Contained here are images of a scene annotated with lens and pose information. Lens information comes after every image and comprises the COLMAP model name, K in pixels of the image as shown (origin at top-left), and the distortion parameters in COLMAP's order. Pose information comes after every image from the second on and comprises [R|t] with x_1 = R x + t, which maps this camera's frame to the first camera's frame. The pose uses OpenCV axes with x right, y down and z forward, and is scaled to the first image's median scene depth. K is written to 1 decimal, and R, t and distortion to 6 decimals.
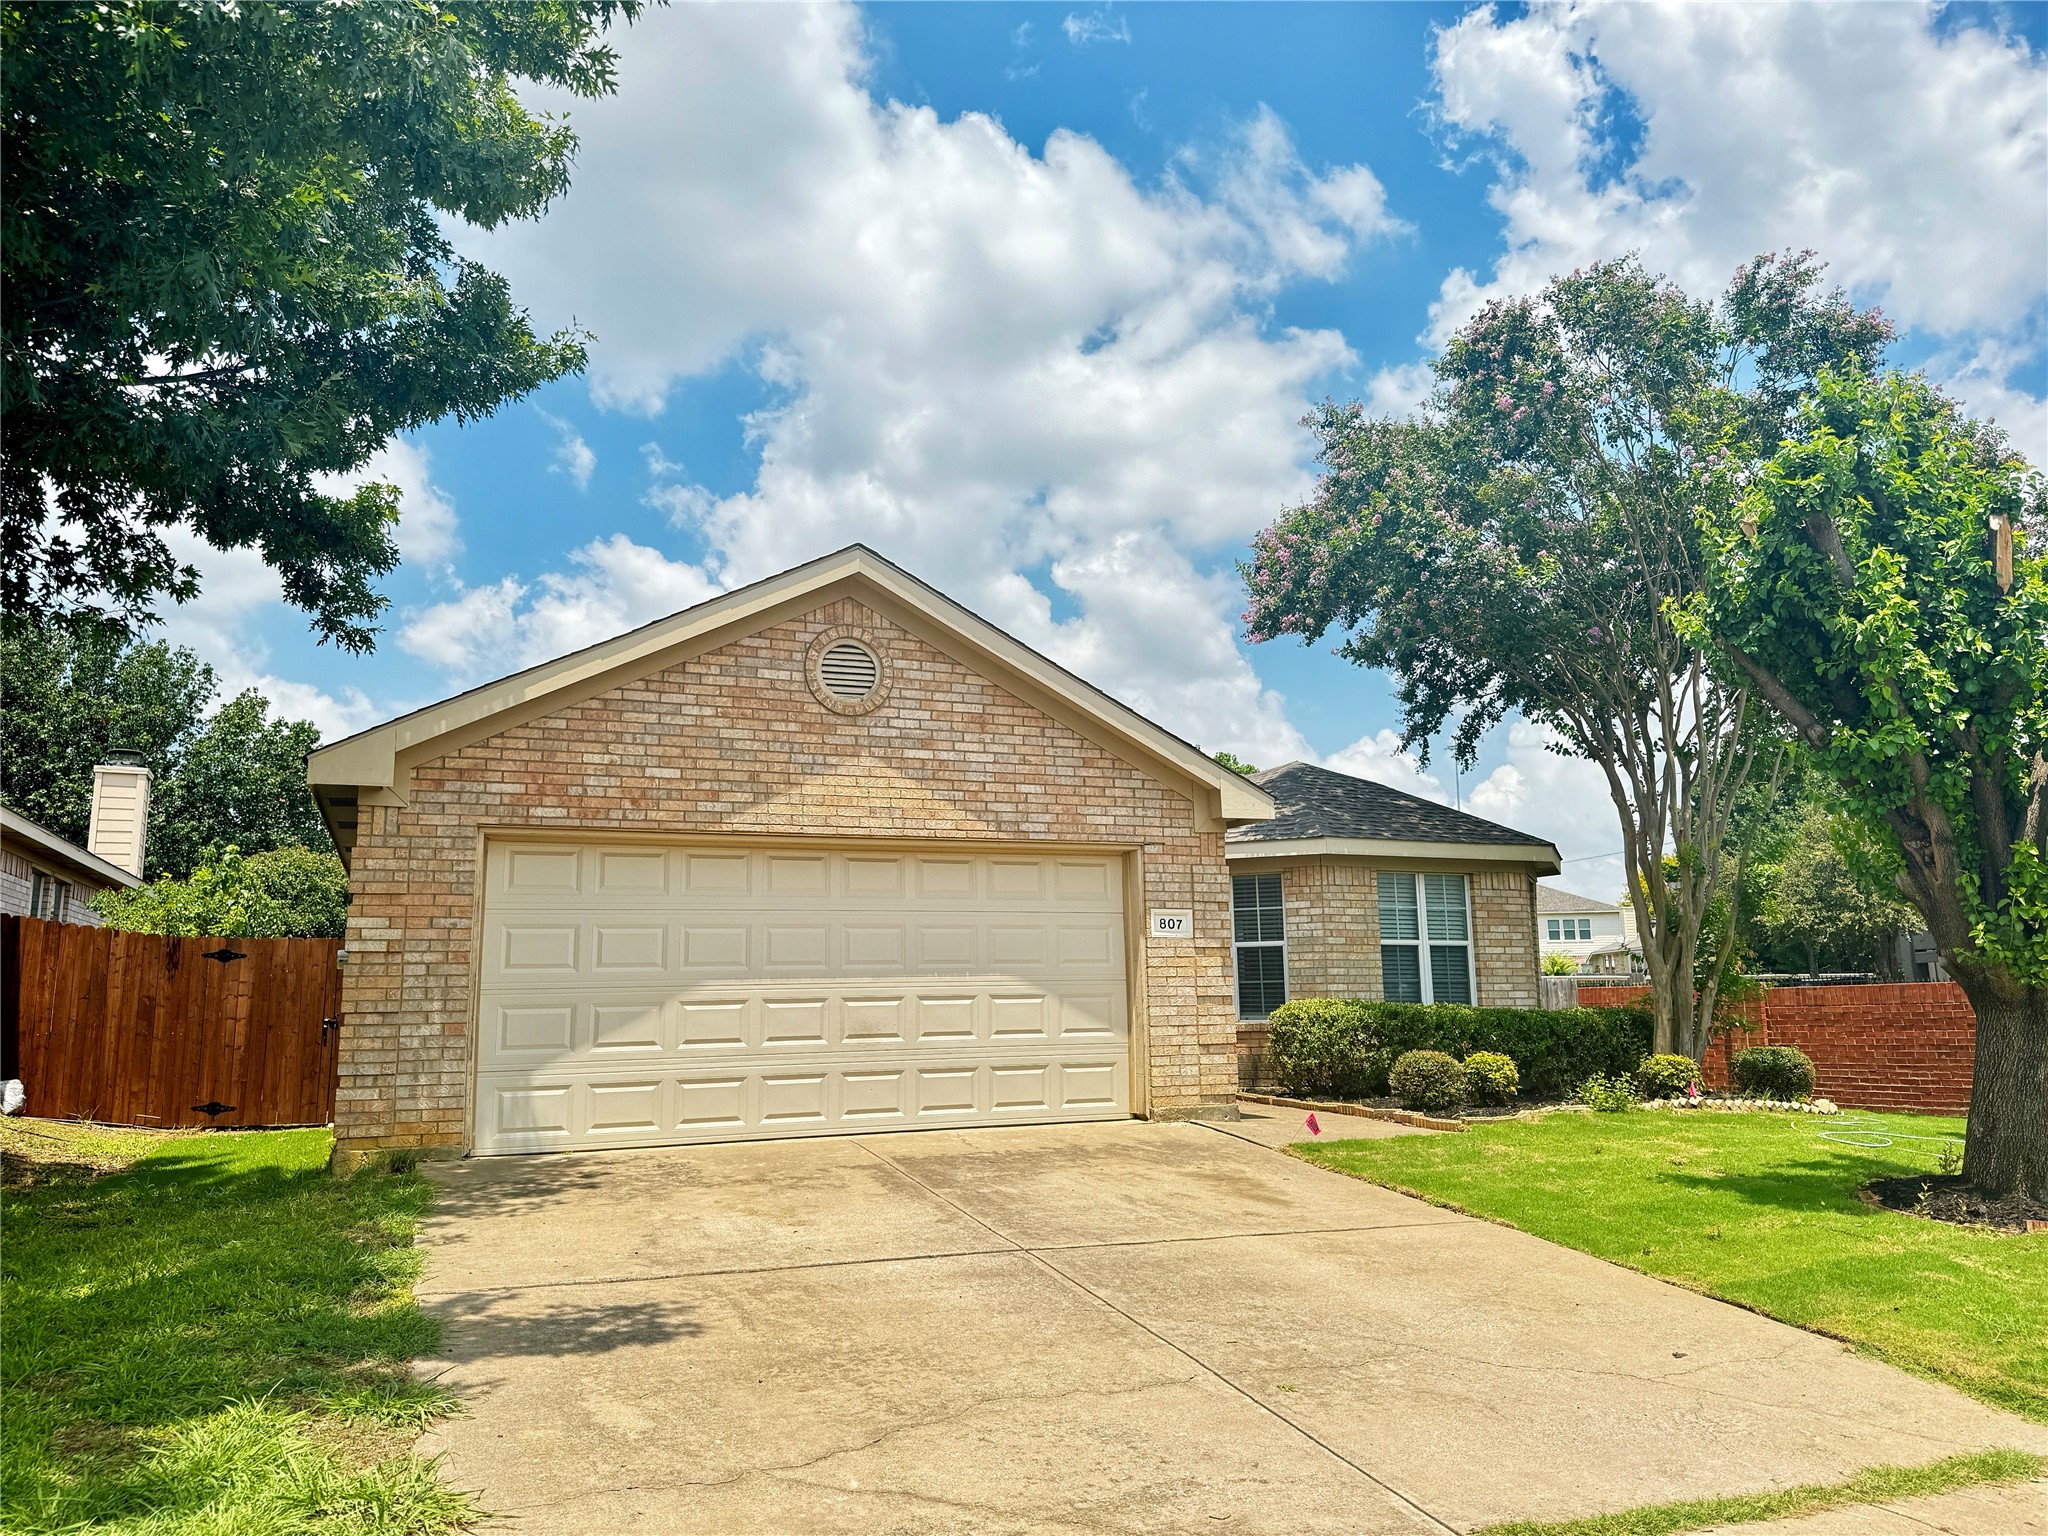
lens RADIAL K [[1413.6, 0, 1006.8], [0, 1413.6, 749.8], [0, 0, 1]] dist [0.027479, -0.029398]
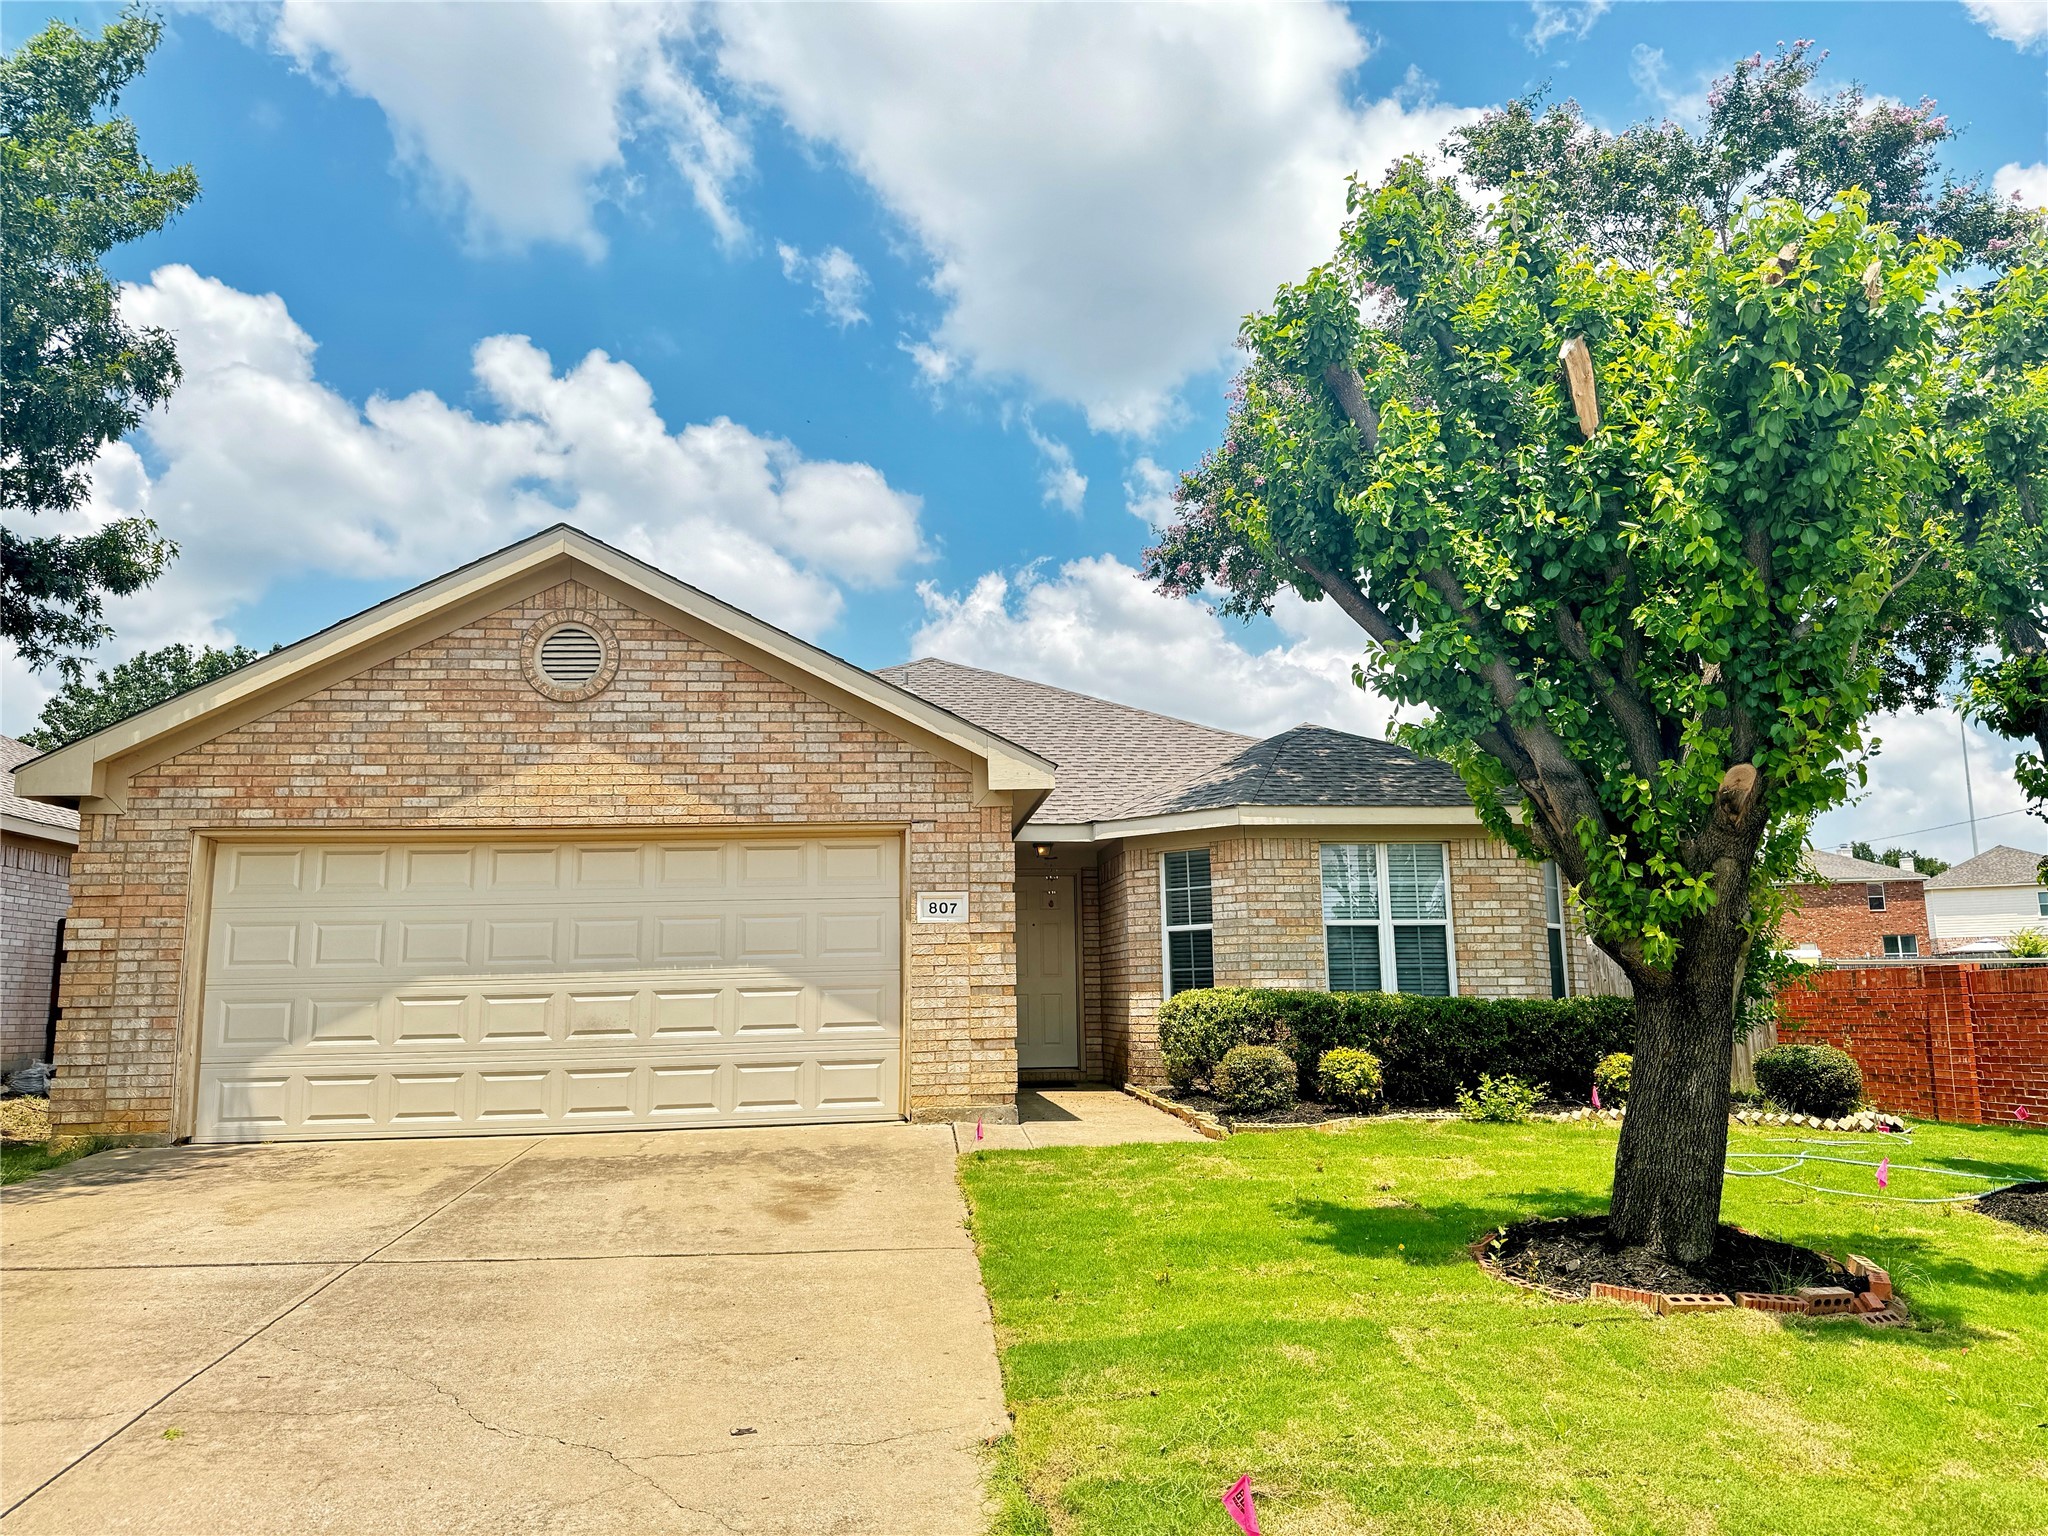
lens RADIAL K [[1413.6, 0, 1028.8], [0, 1413.6, 777.6], [0, 0, 1]] dist [0.027479, -0.029398]
pose [[0.958410, -0.046901, -0.281514, 0.461150], [0.054525, 0.998326, 0.019306, 0.025929], [0.280137, -0.033853, 0.959363, 0.151022]]
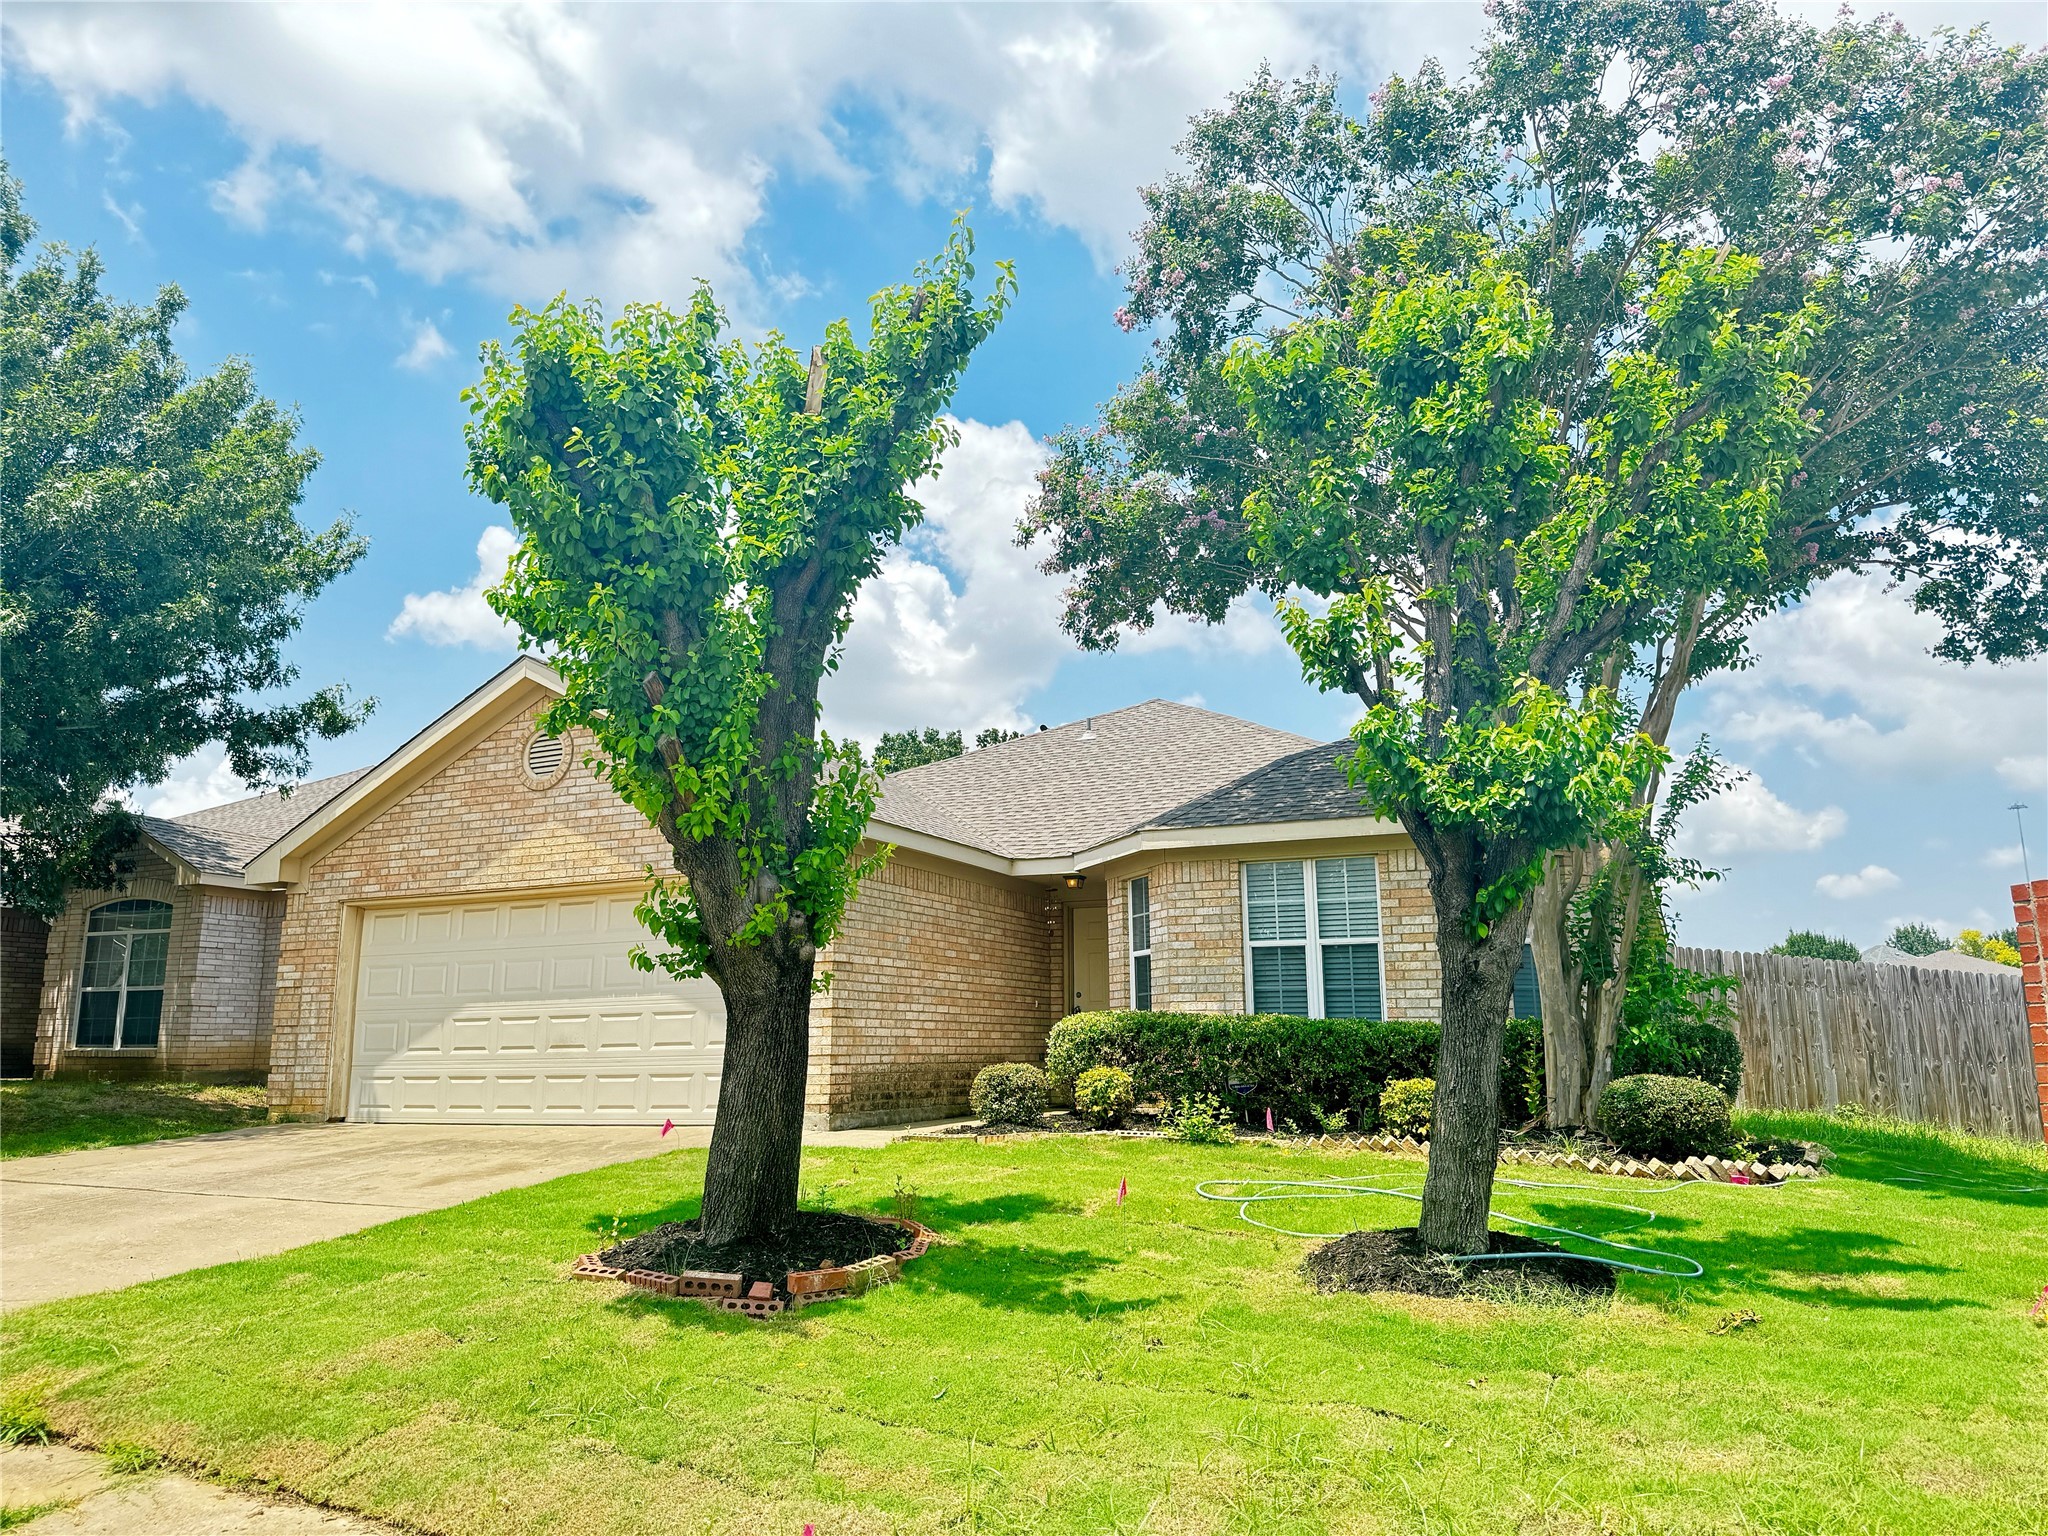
lens RADIAL K [[1413.6, 0, 1031.7], [0, 1413.6, 783.3], [0, 0, 1]] dist [0.027479, -0.029398]
pose [[0.697400, -0.124000, -0.705873, 1.078777], [0.129222, 0.990533, -0.046335, 0.083874], [0.704936, -0.058901, 0.706821, 0.413795]]
